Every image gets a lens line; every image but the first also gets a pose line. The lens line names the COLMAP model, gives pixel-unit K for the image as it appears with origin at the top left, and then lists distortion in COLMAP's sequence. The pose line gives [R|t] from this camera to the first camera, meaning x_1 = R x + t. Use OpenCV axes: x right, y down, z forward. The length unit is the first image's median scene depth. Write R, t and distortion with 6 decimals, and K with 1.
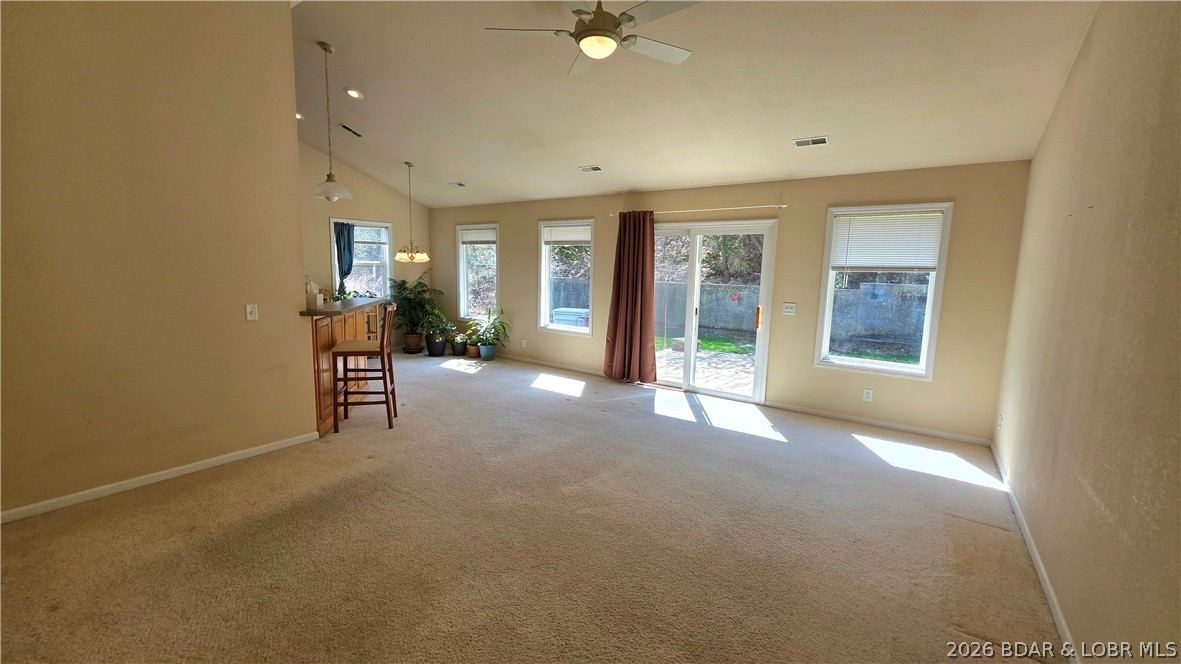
lens RADIAL K [[474.6, 0, 584.3], [0, 474.6, 329.1], [0, 0, 1]] dist [0.000073, -0.000126]
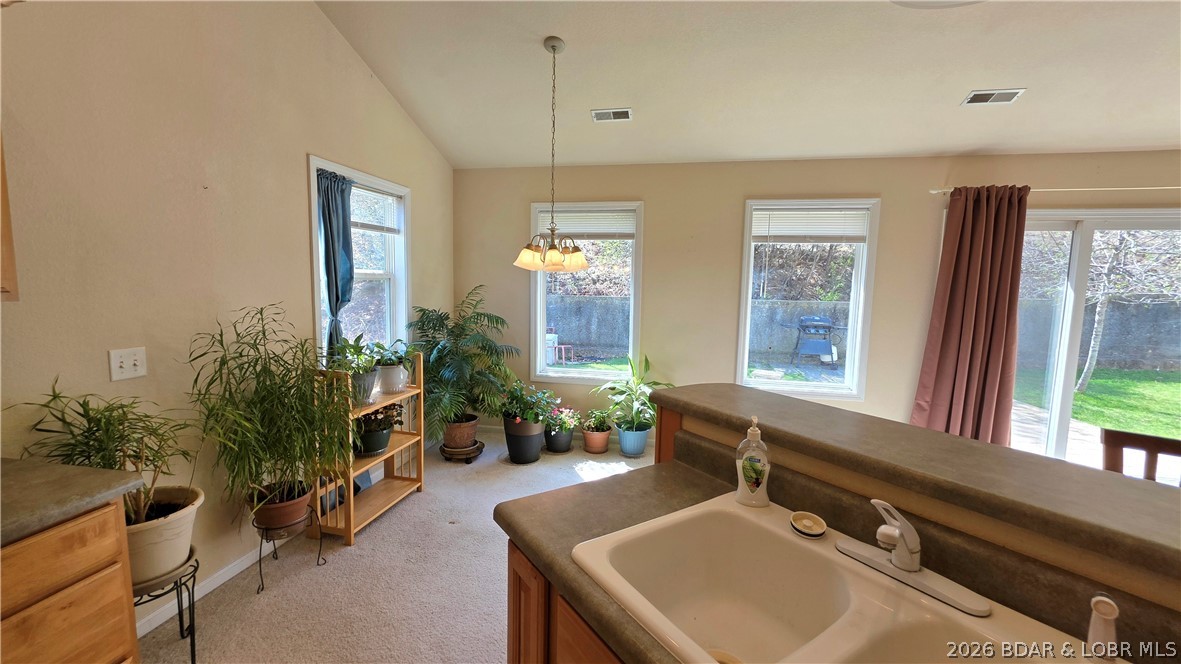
lens RADIAL K [[472.5, 0, 586.1], [0, 472.5, 328.6], [0, 0, 1]] dist [0.000458, -0.000202]
pose [[0.911539, -0.046107, 0.408621, -0.480233], [0.054485, 0.998475, -0.008880, -0.077757], [-0.407588, 0.030358, 0.912661, 0.551203]]
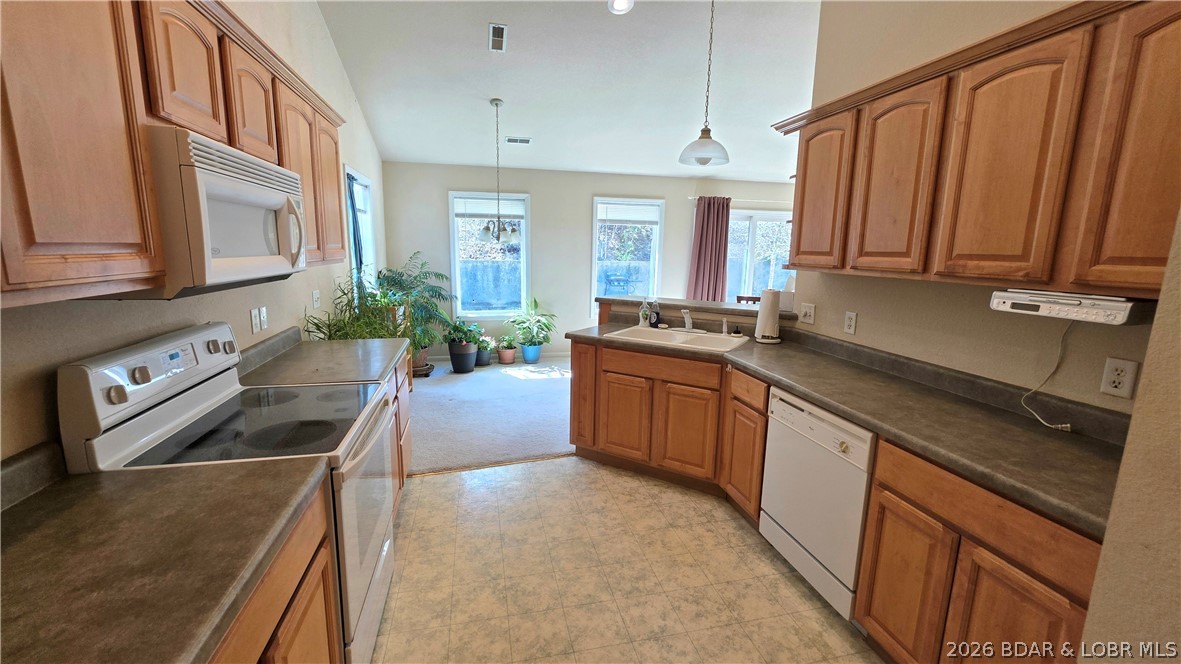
lens RADIAL K [[474.6, 0, 584.3], [0, 474.6, 329.1], [0, 0, 1]] dist [0.000073, -0.000126]
pose [[0.665032, -0.137839, 0.733984, -0.764573], [0.095944, 0.990444, 0.099071, -0.067111], [-0.740626, 0.004536, 0.671902, 0.396688]]
